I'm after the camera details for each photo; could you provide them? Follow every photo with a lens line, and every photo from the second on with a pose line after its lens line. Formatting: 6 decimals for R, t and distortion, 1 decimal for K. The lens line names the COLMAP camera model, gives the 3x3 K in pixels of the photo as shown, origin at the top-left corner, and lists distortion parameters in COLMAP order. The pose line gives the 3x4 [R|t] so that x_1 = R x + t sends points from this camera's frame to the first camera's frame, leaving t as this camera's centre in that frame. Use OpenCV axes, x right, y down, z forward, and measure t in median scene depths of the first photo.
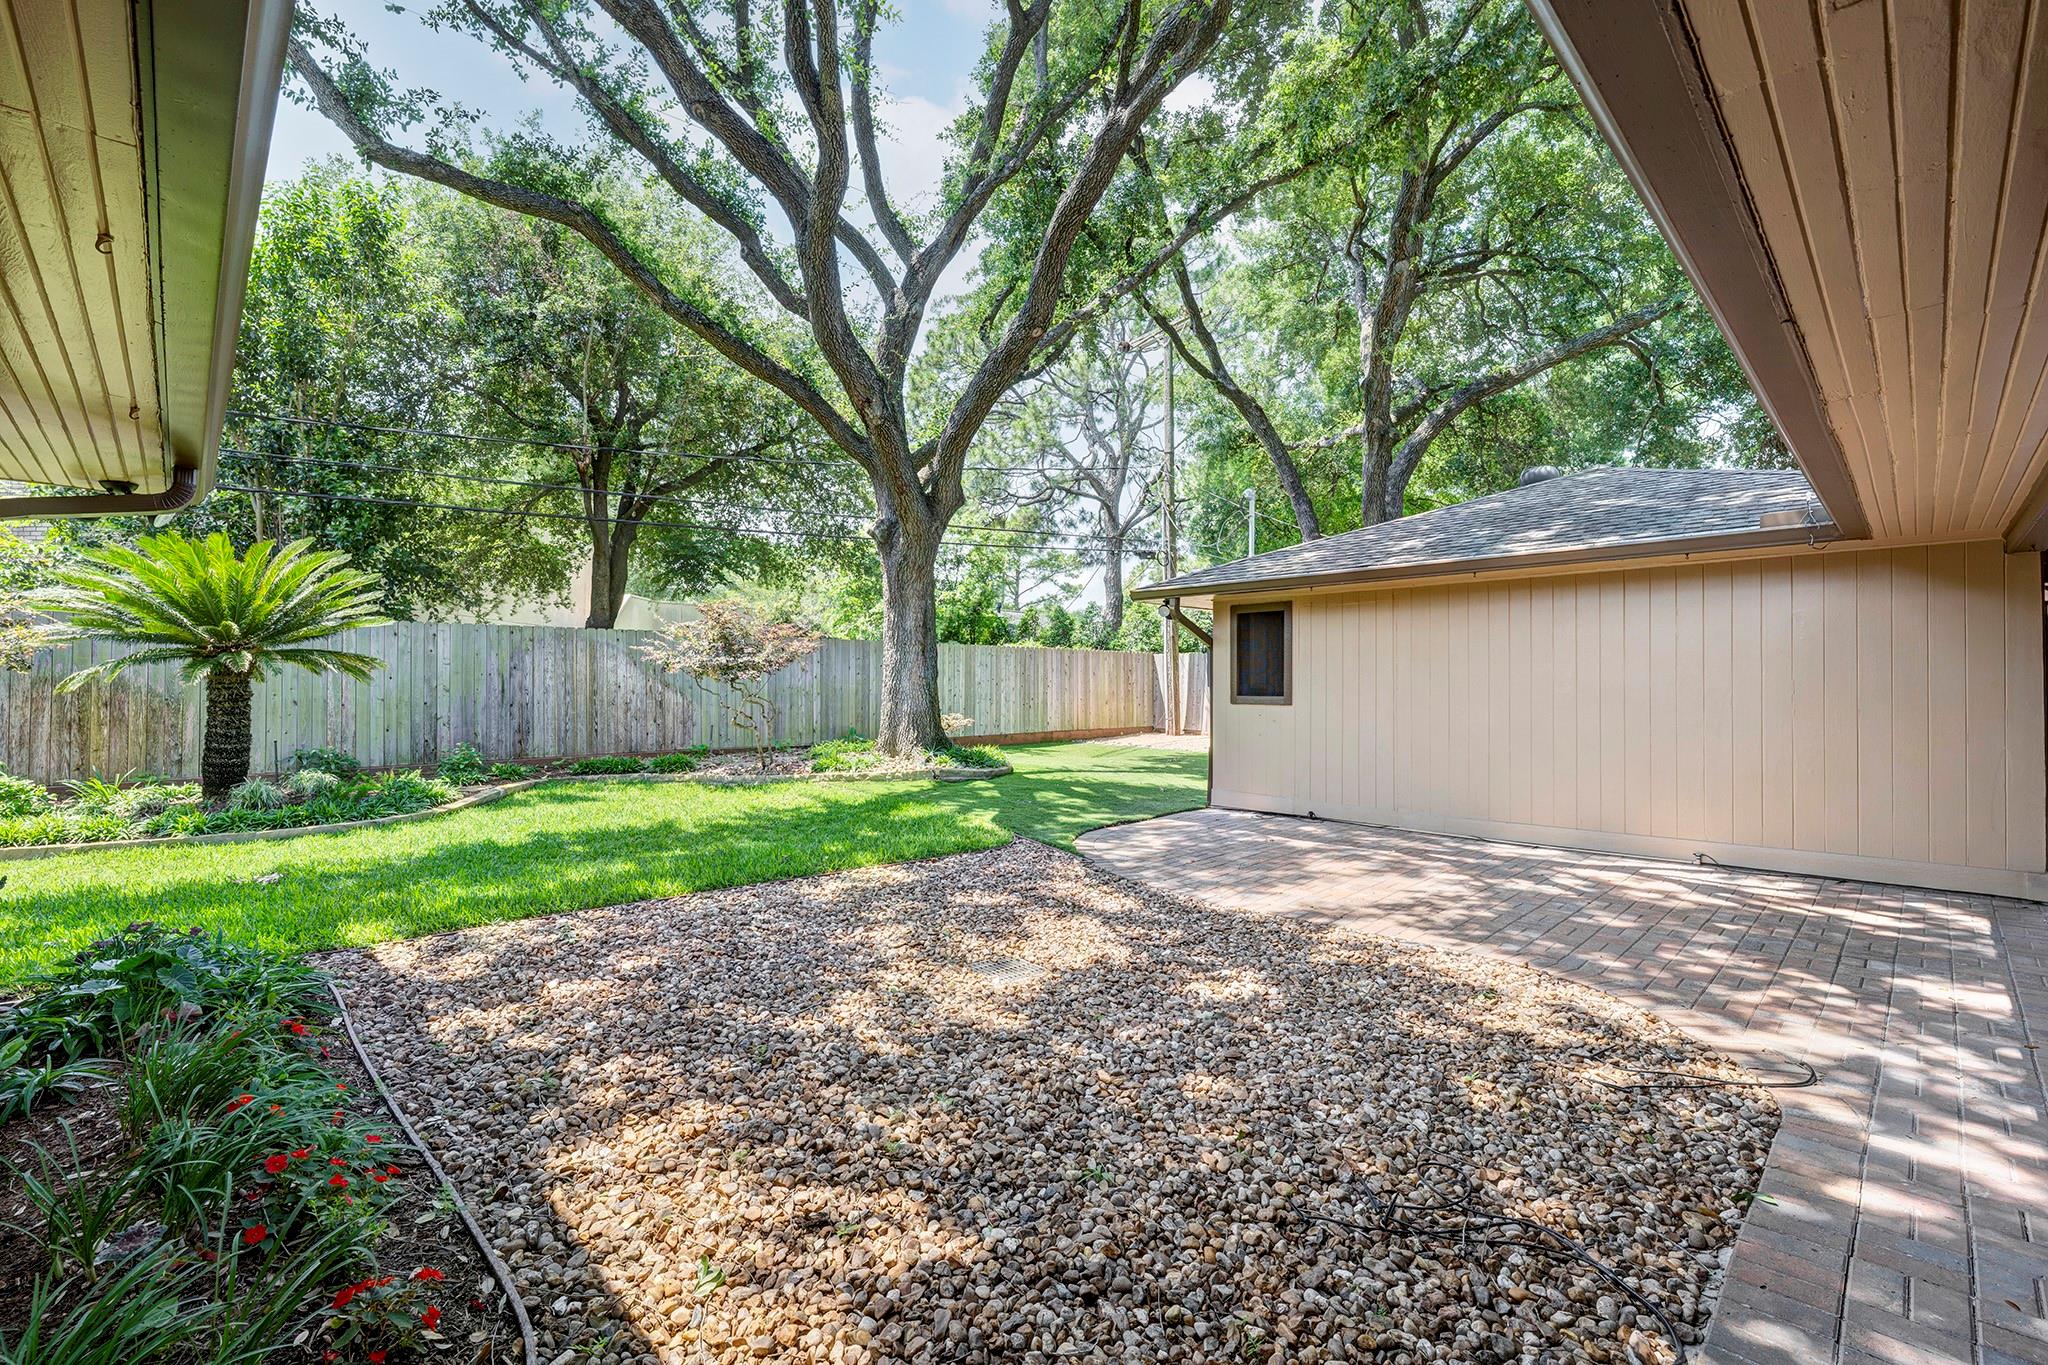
lens RADIAL K [[880.7, 0, 1010.2], [0, 880.7, 680.5], [0, 0, 1]] dist [0.011516, 0.000291]
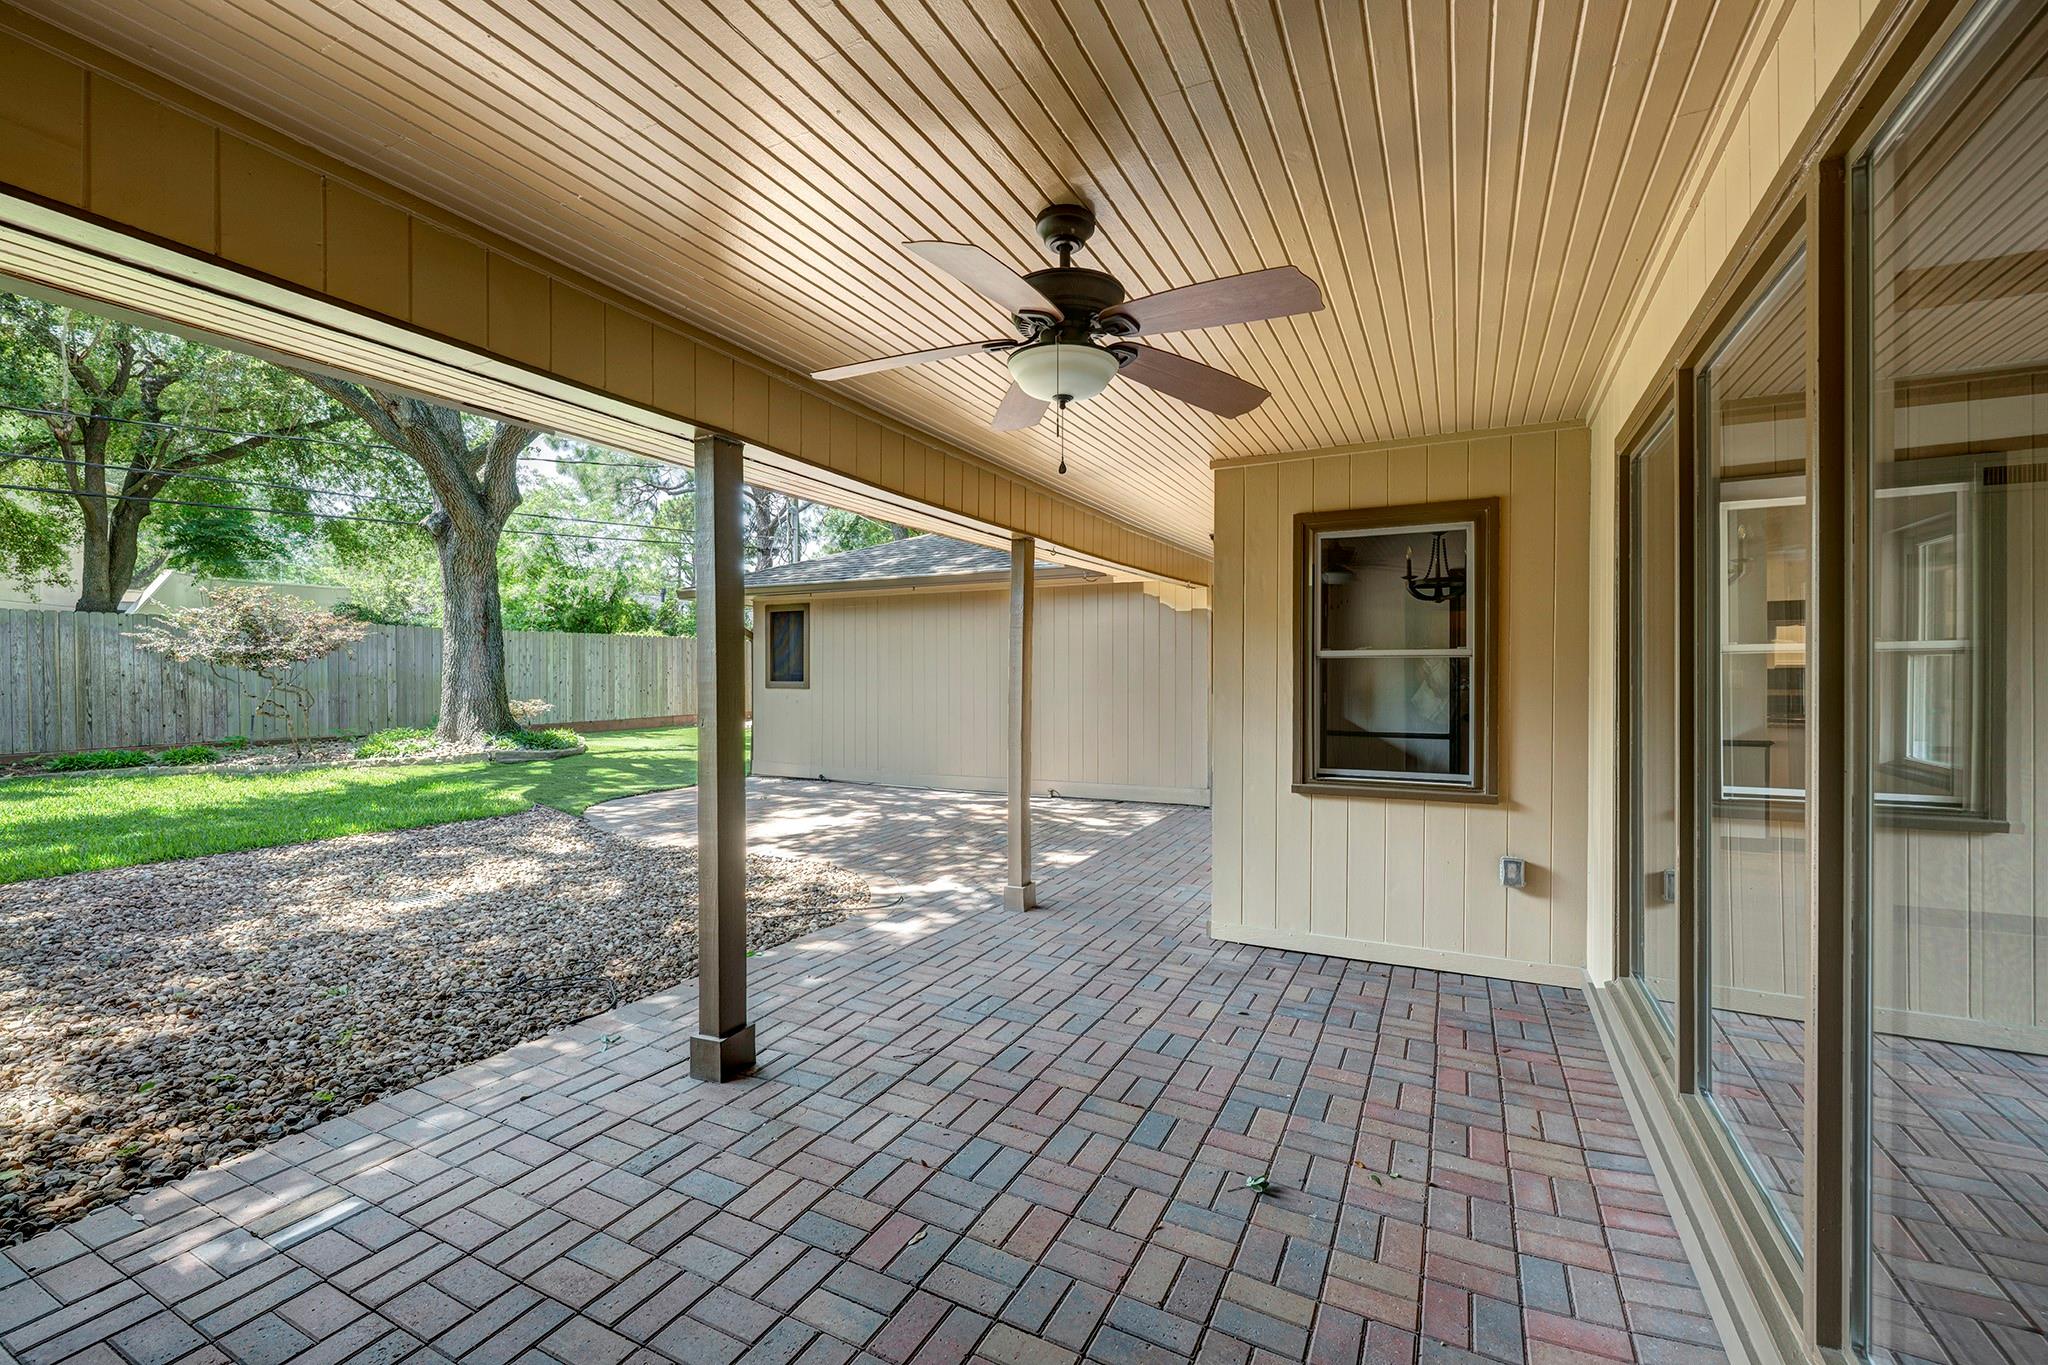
lens RADIAL K [[880.7, 0, 1027.2], [0, 880.7, 678.2], [0, 0, 1]] dist [0.011516, 0.000291]
pose [[0.949835, -0.005160, 0.312710, 0.201436], [0.000959, 0.999907, 0.013586, -0.002304], [-0.312751, -0.012605, 0.949752, -0.224574]]
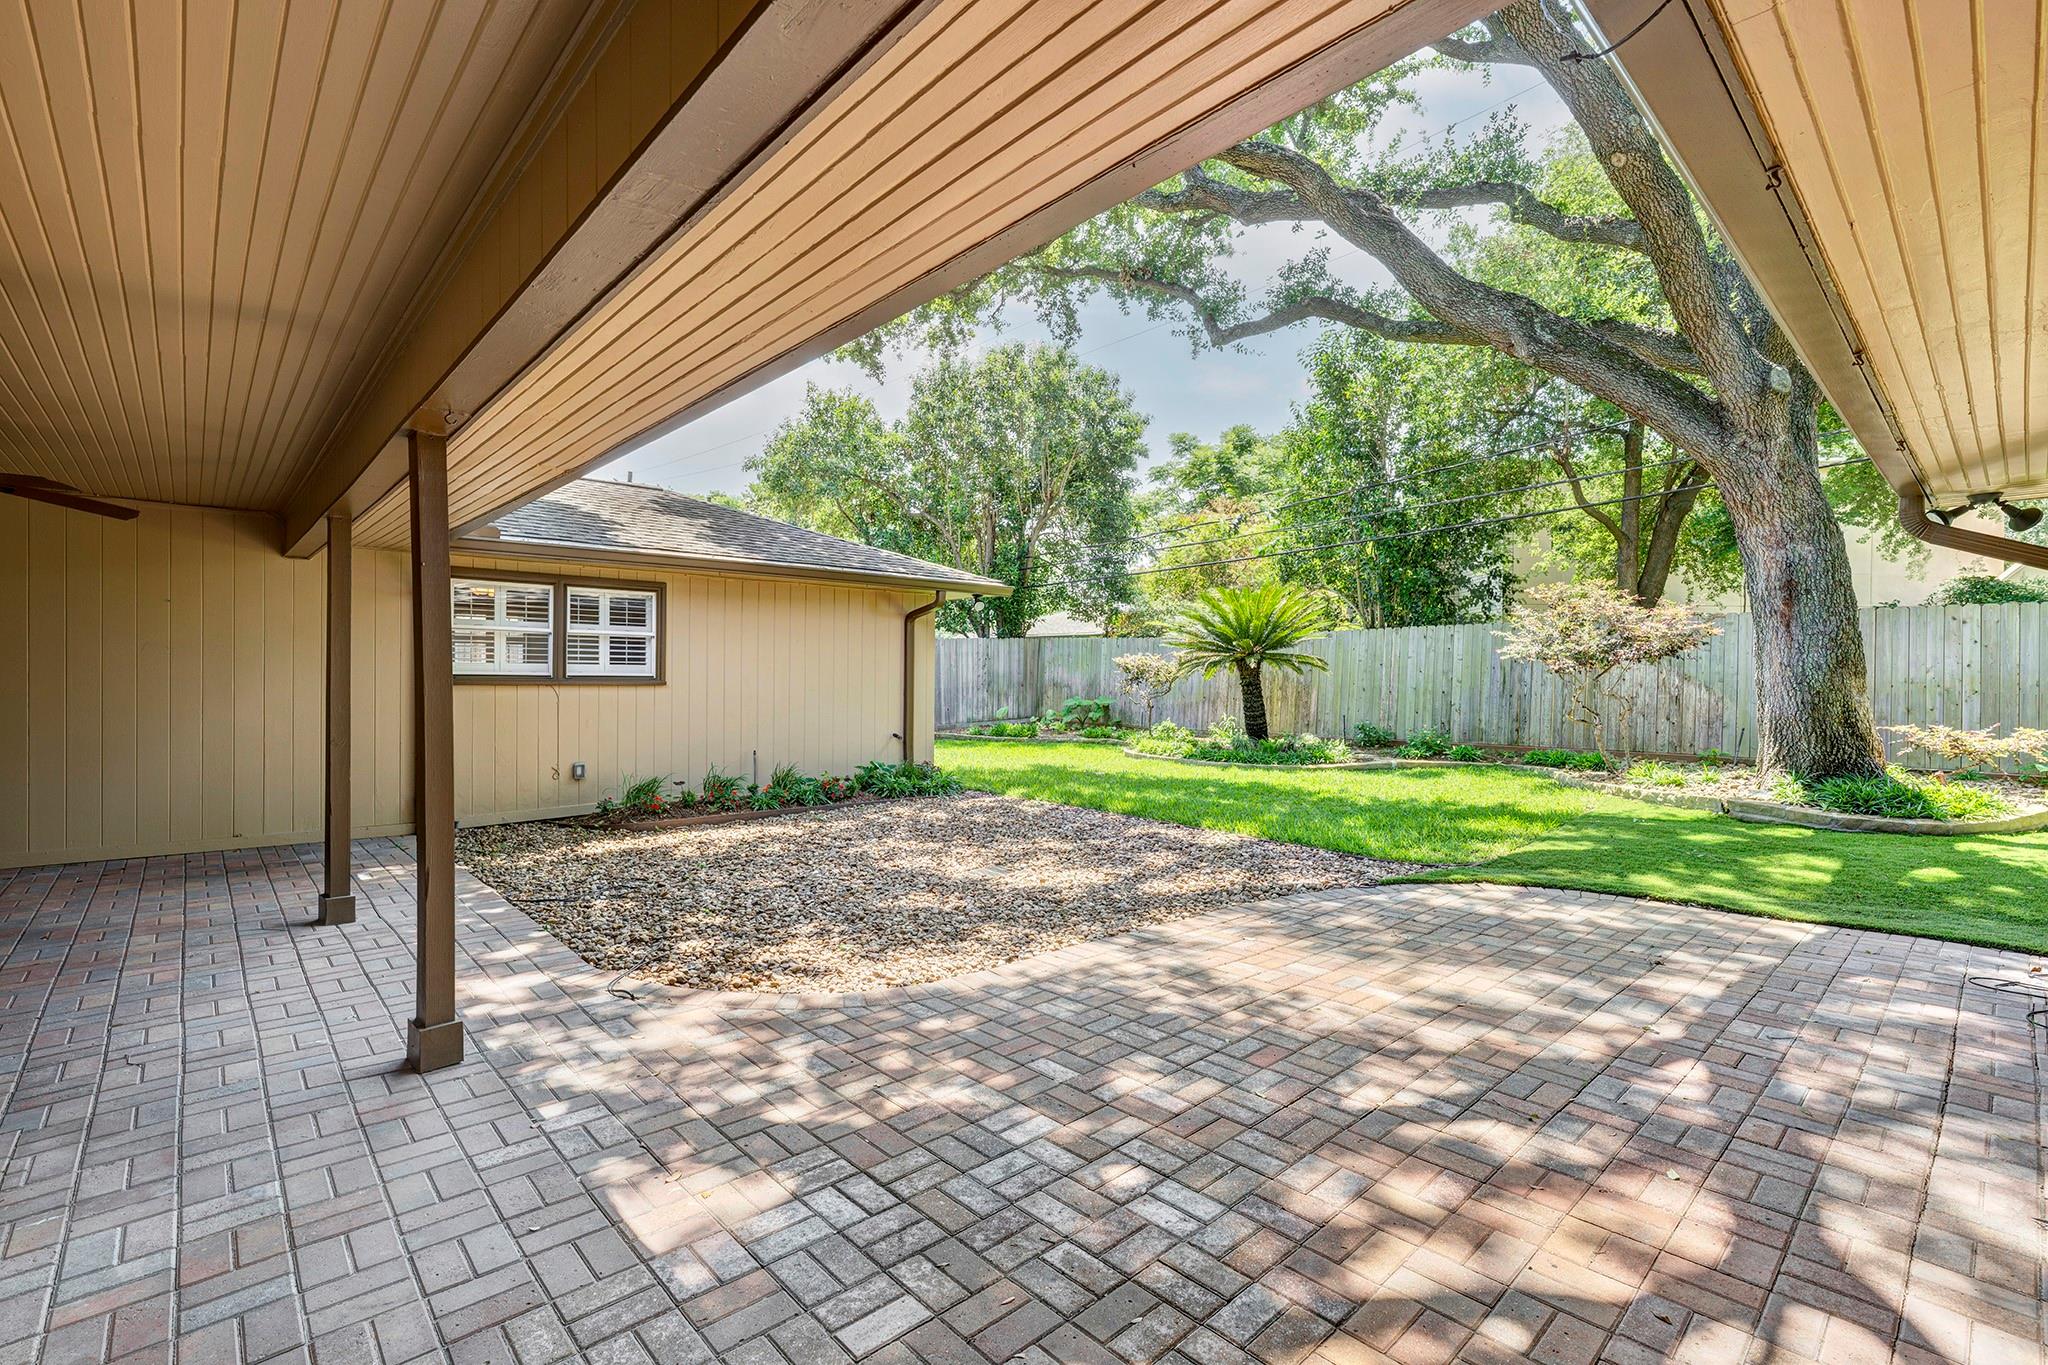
lens RADIAL K [[894.9, 0, 1016.0], [0, 894.9, 680.6], [0, 0, 1]] dist [0.000148, -0.000058]
pose [[-0.033791, 0.001322, -0.999428, 0.677480], [-0.002253, 0.999996, 0.001399, 0.010728], [0.999426, 0.002299, -0.033788, 0.512689]]
